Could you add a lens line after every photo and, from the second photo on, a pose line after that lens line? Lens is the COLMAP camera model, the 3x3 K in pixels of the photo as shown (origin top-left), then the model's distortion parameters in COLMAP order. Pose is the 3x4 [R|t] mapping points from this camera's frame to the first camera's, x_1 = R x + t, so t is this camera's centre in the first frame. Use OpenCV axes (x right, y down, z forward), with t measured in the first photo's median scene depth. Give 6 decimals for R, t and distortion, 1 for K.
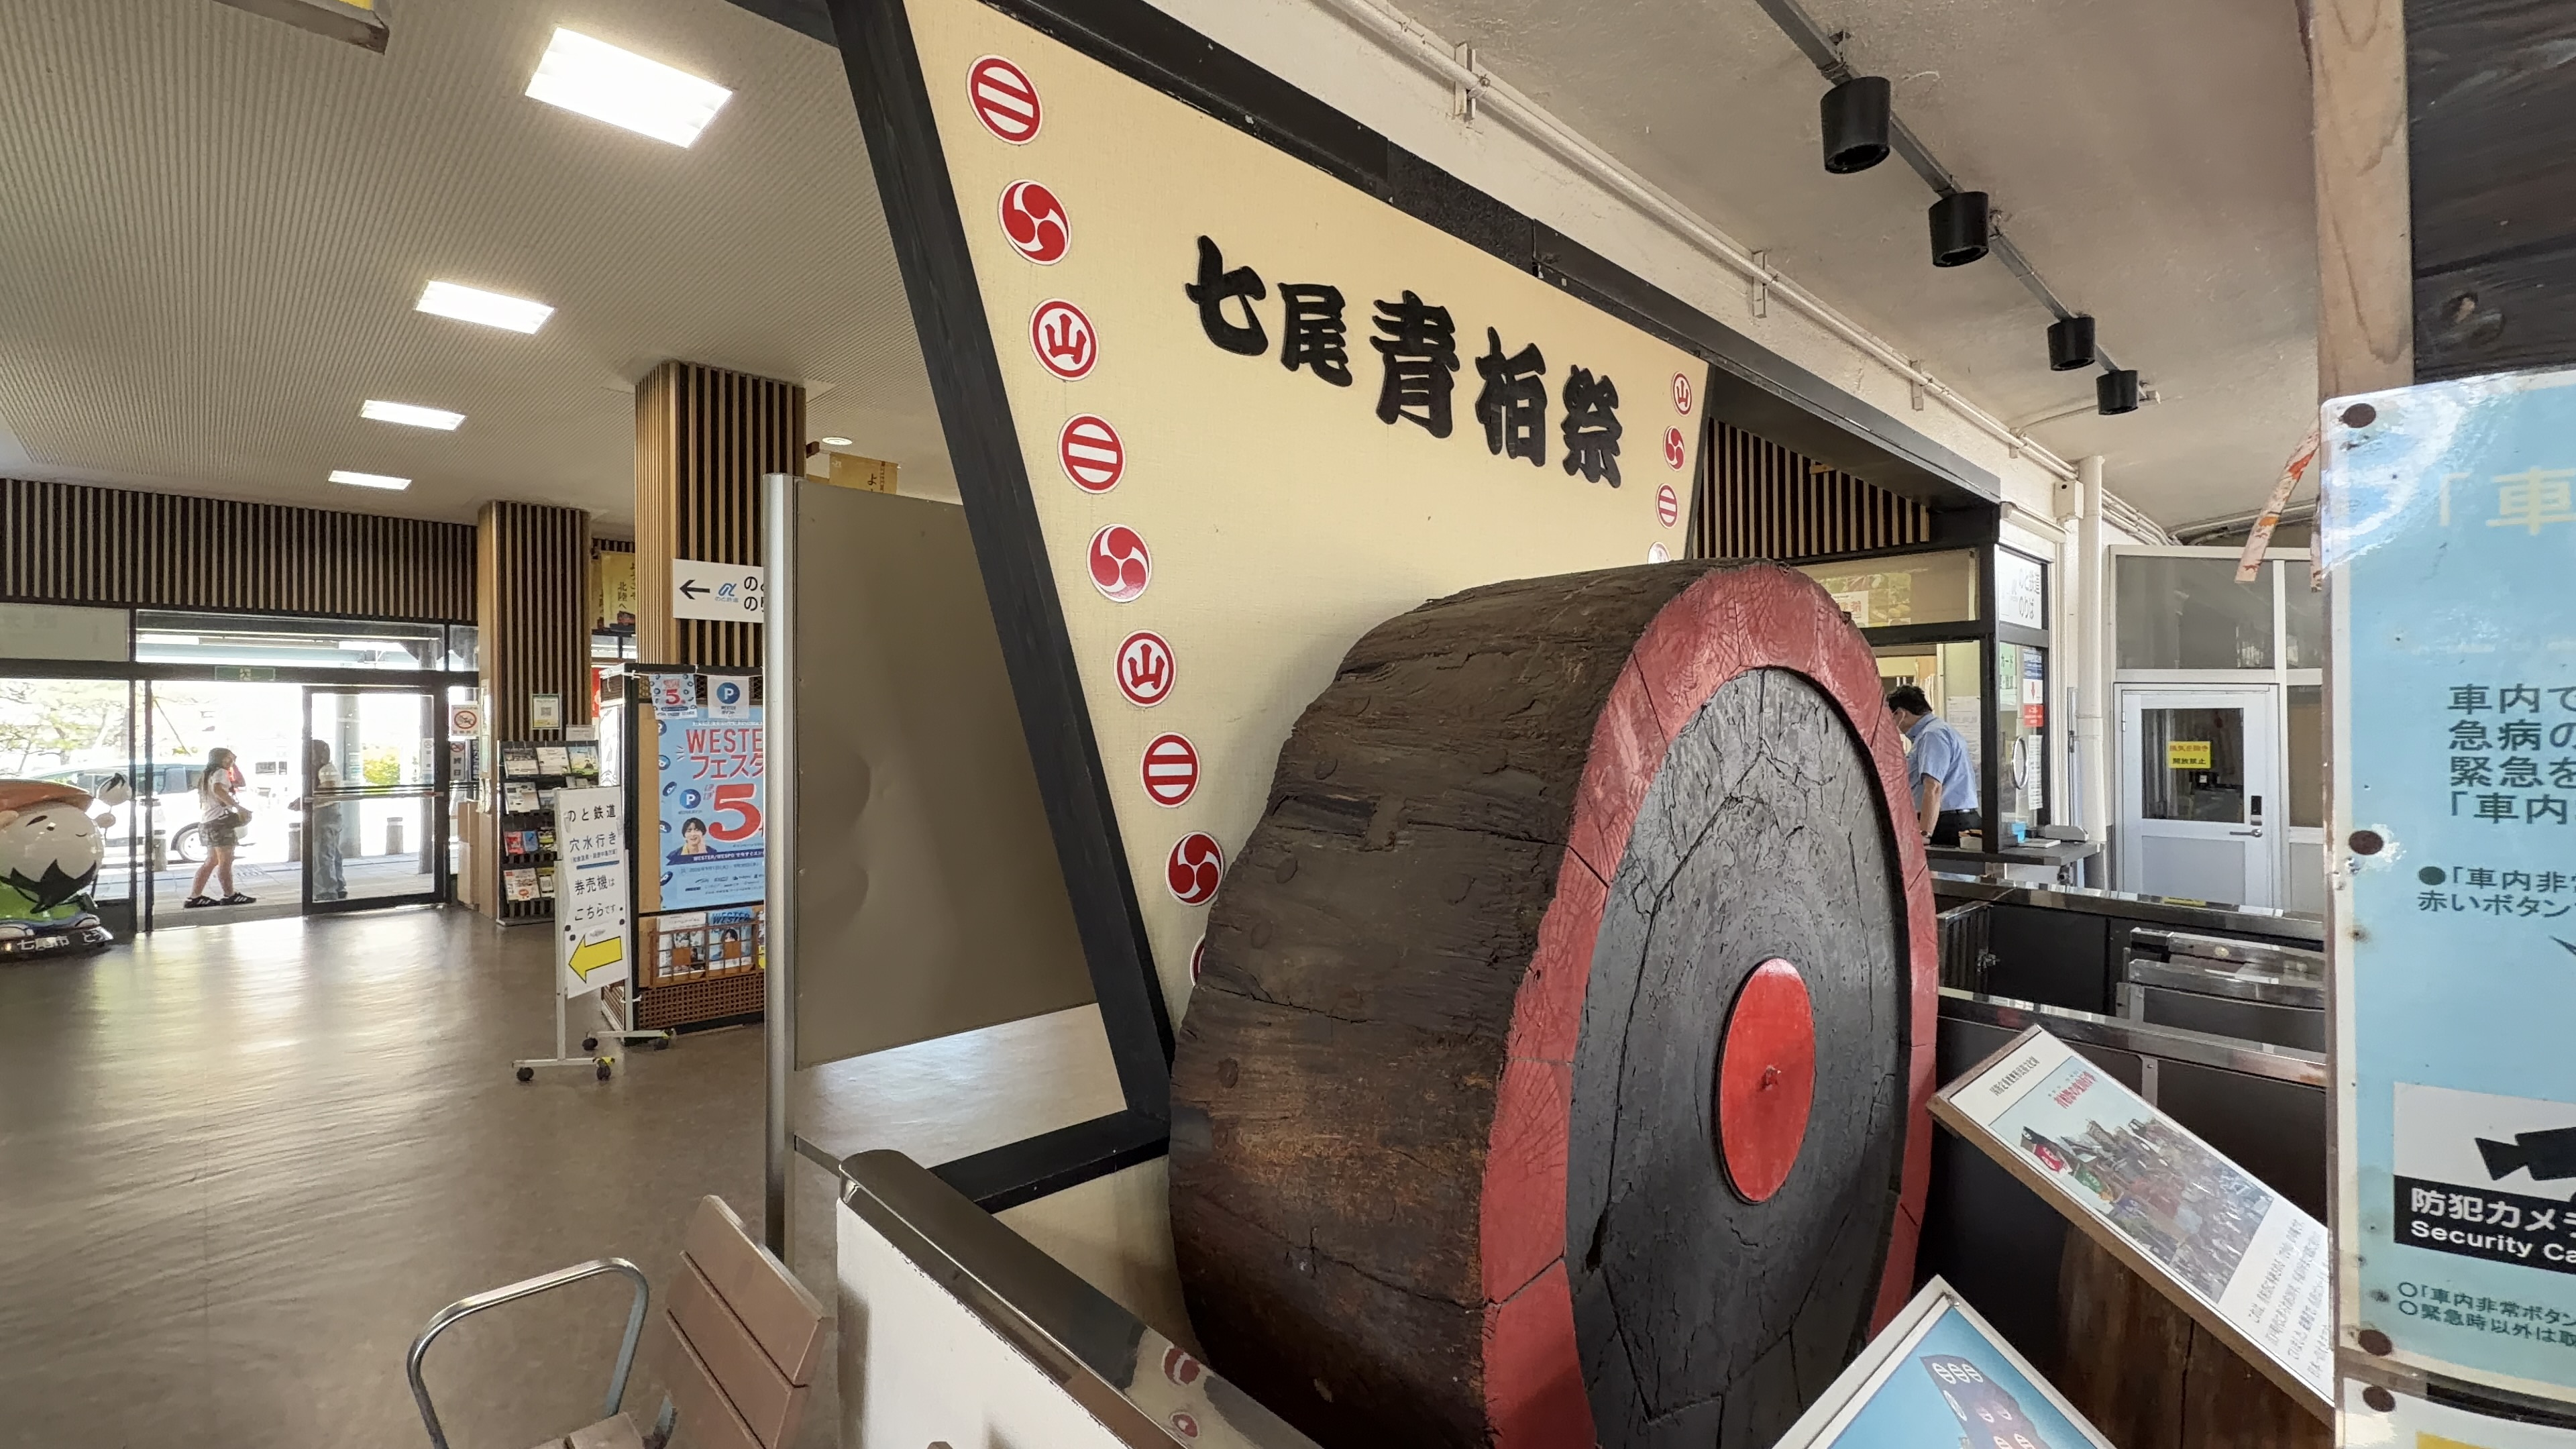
lens RADIAL K [[1105.0, 0, 1288.0], [0, 1105.0, 724.5], [0, 0, 1]] dist [0.002504, 0.000323]
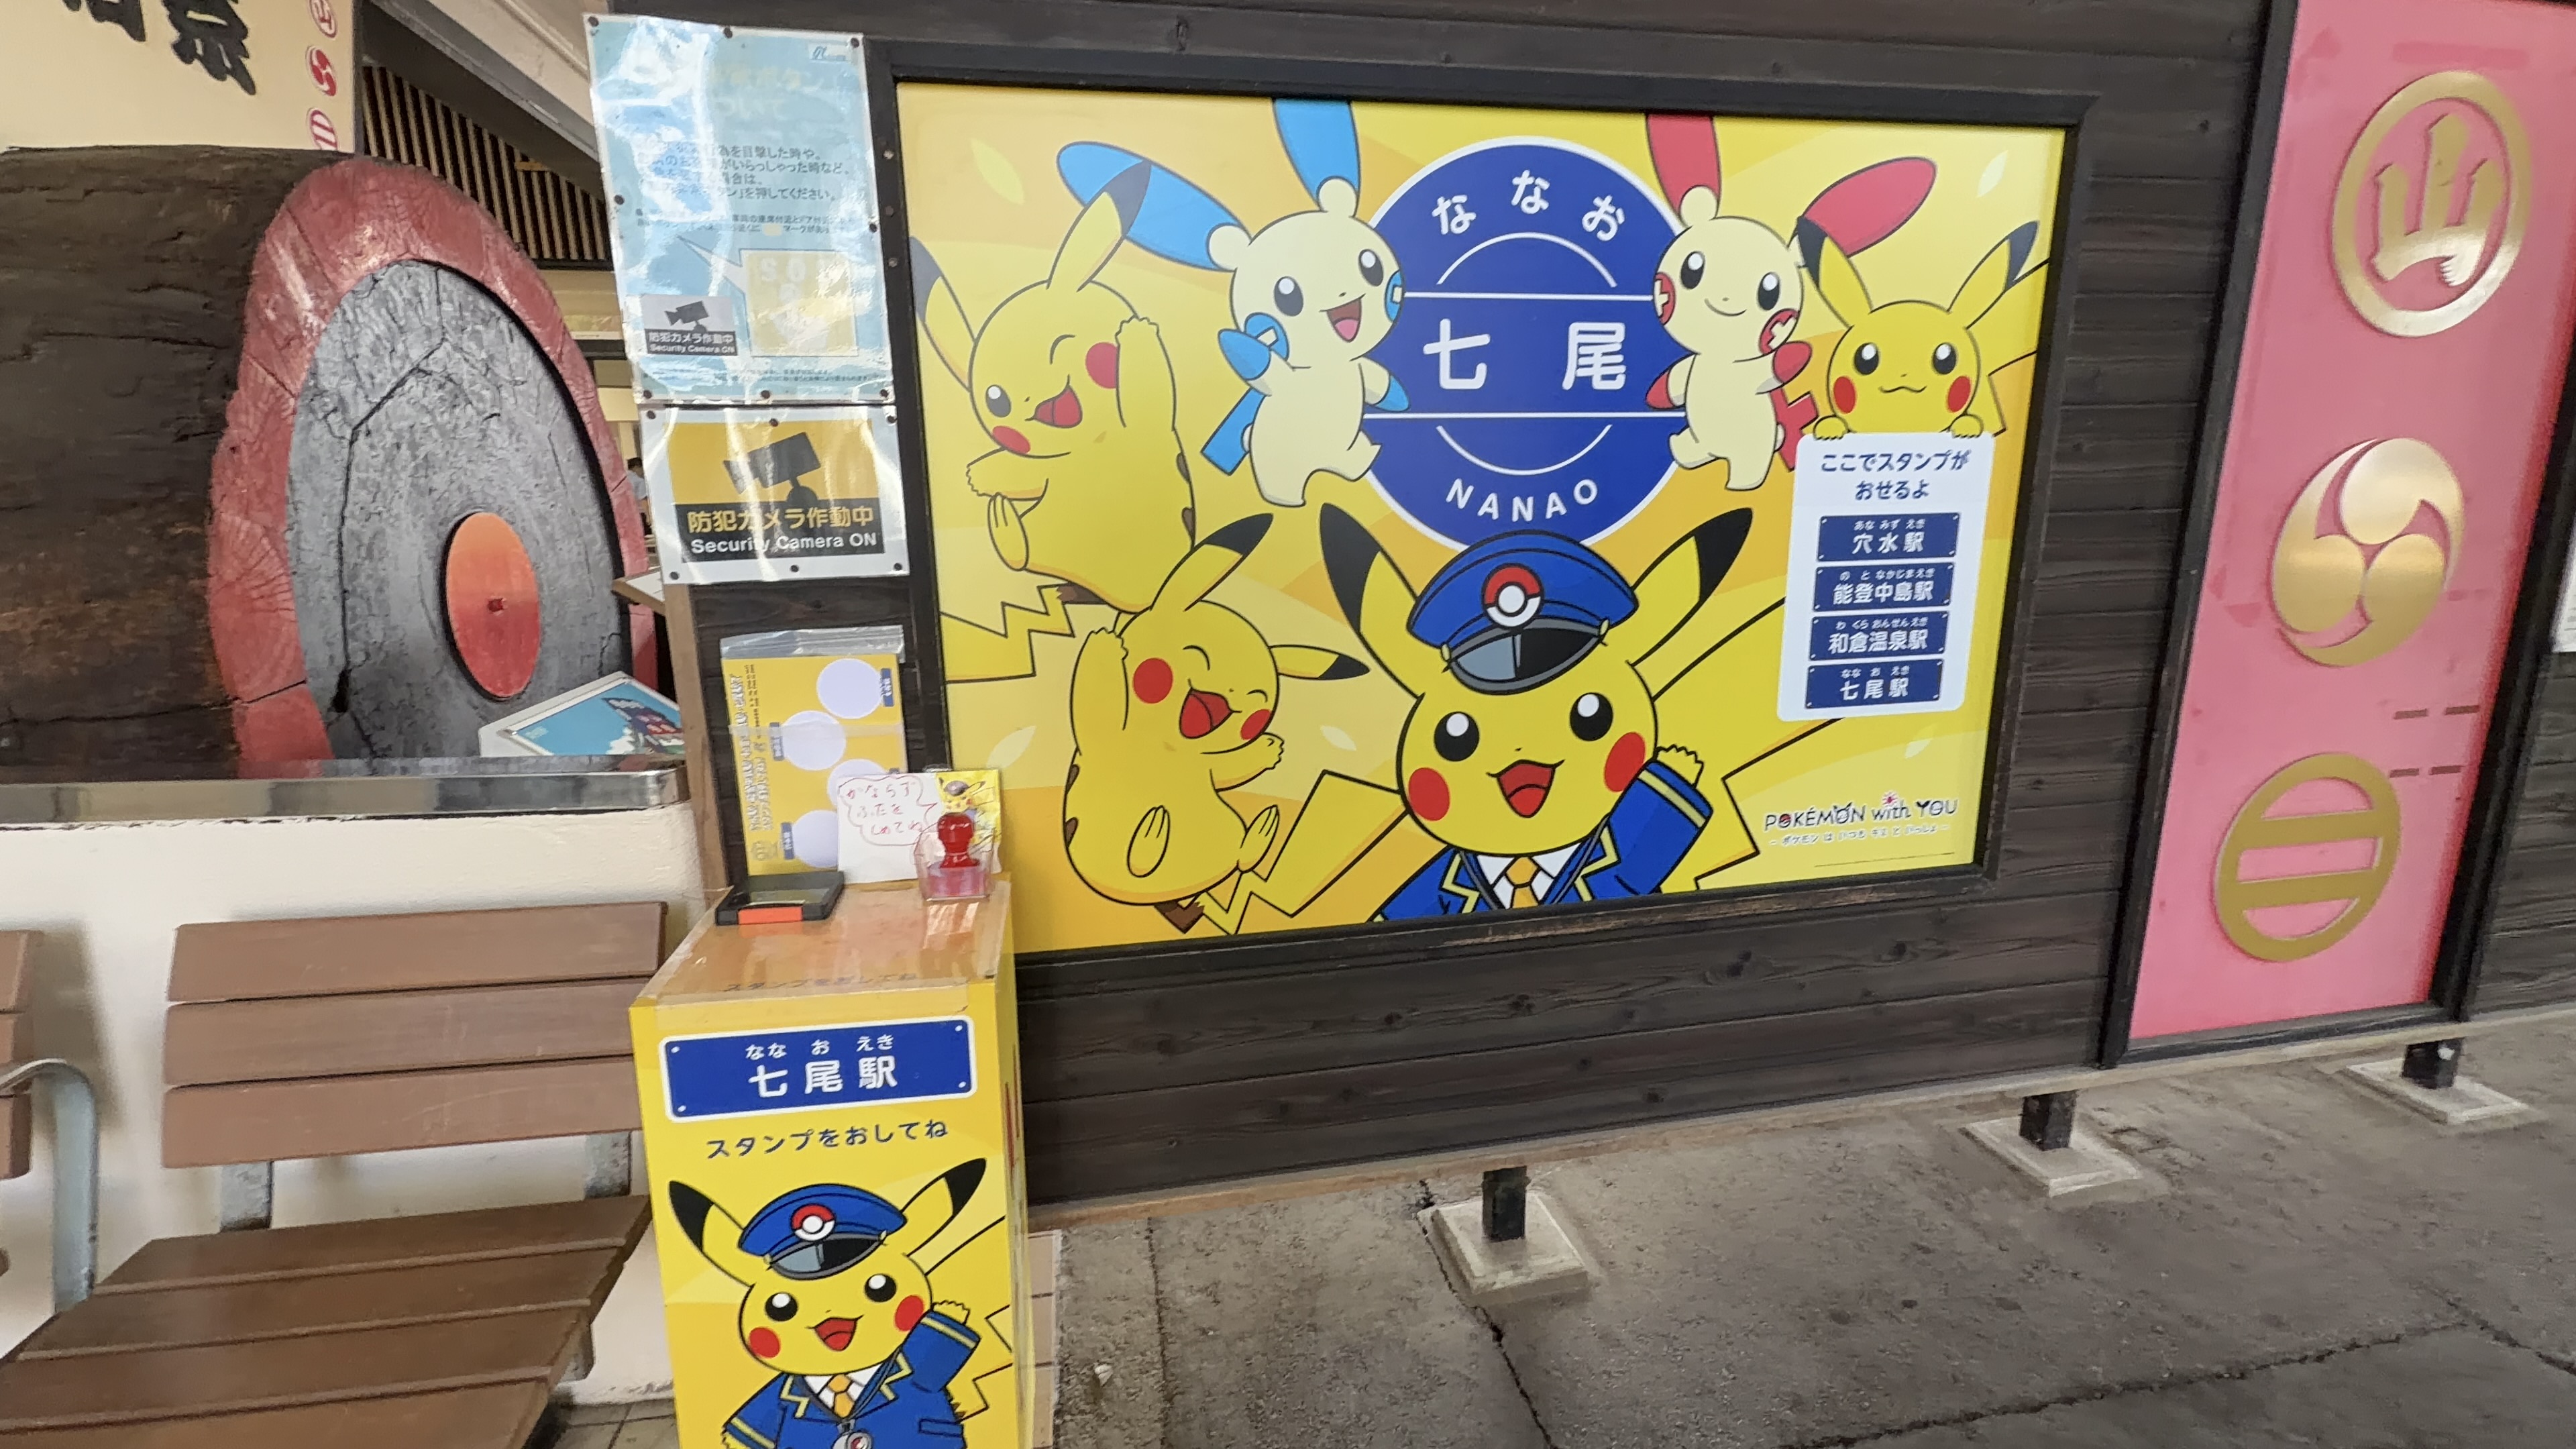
lens RADIAL K [[1062.2, 0, 1288.0], [0, 1062.2, 724.5], [0, 0, 1]] dist [0.031721, -0.018065]
pose [[0.536796, -0.182217, 0.823800, -0.163063], [0.009183, 0.977604, 0.210253, 0.250054], [-0.843662, -0.105299, 0.526447, -0.572917]]
